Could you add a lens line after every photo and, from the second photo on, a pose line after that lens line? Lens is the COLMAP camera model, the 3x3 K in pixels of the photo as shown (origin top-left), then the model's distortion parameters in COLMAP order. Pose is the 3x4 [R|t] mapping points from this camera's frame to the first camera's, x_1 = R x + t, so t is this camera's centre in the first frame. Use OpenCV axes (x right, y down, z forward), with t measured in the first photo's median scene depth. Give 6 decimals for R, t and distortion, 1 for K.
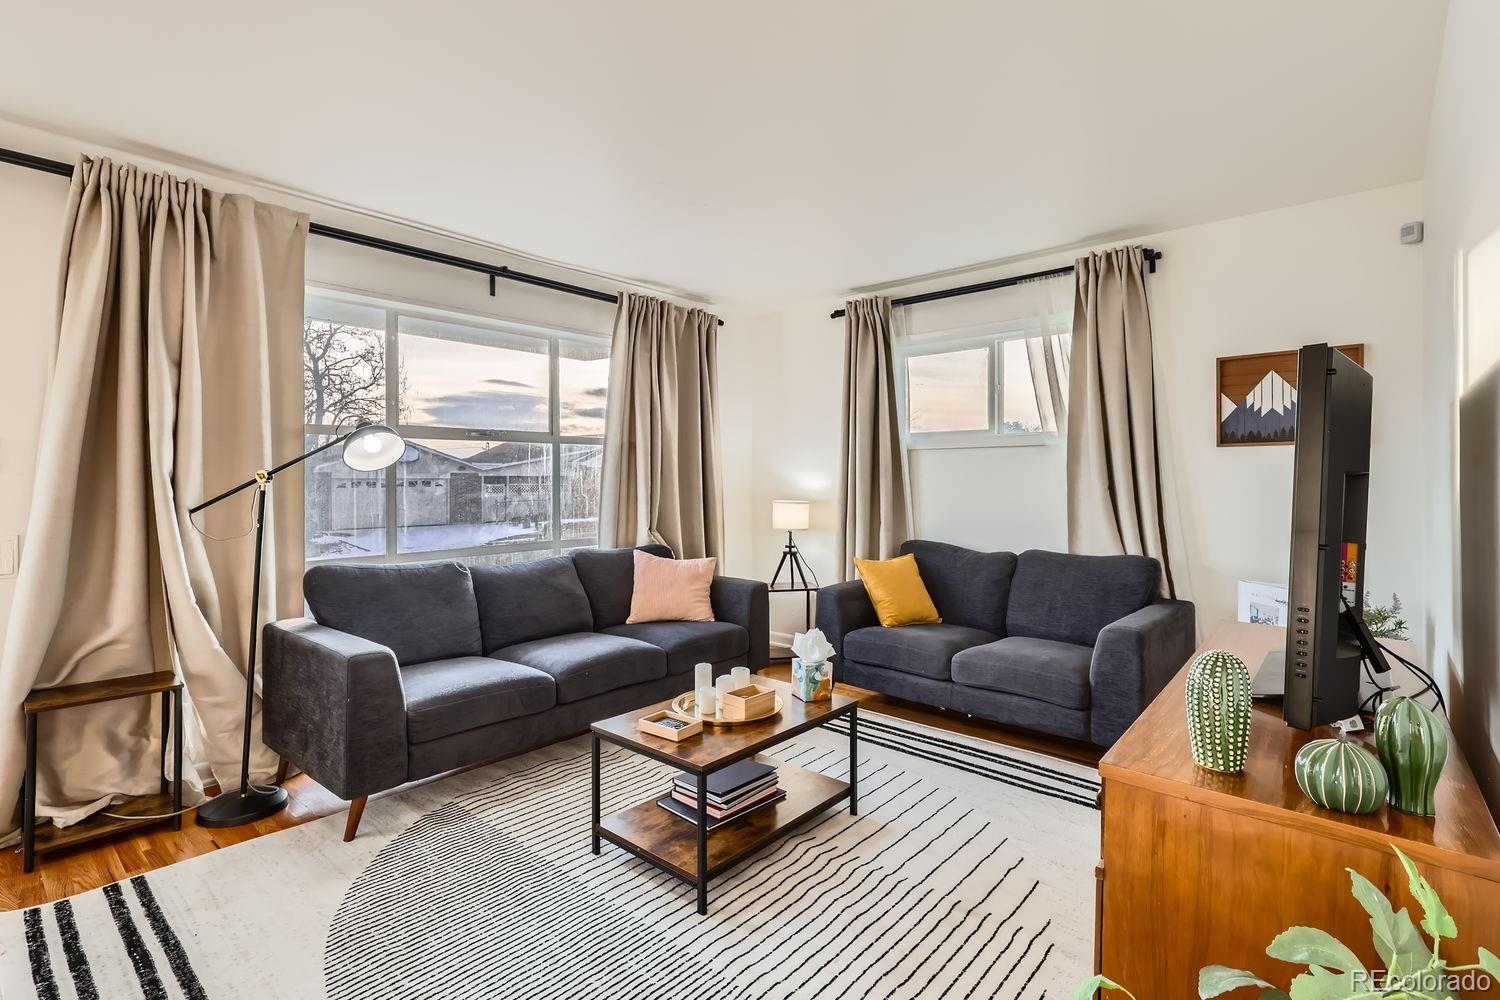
lens RADIAL K [[704.6, 0, 750.7], [0, 704.6, 488.4], [0, 0, 1]] dist [0.005362, -0.002511]
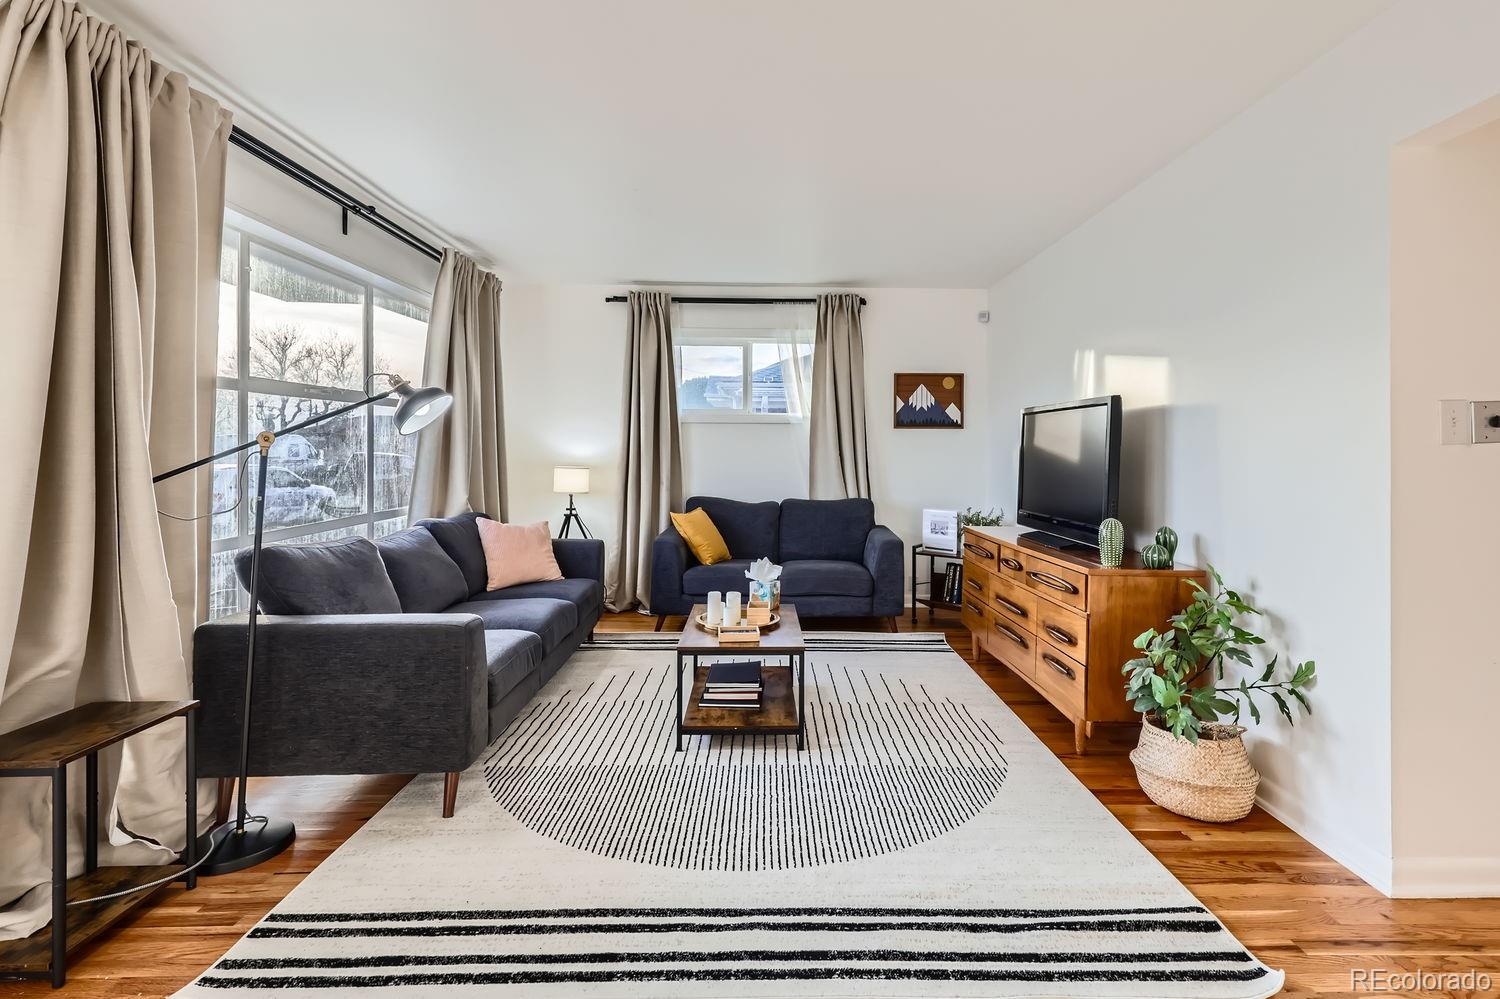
lens RADIAL K [[704.6, 0, 789.8], [0, 704.6, 462.1], [0, 0, 1]] dist [0.005362, -0.002511]
pose [[0.737103, -0.008545, 0.675726, -0.567596], [0.001619, 0.999940, 0.010879, 0.000185], [-0.675778, -0.006925, 0.737073, -0.020527]]
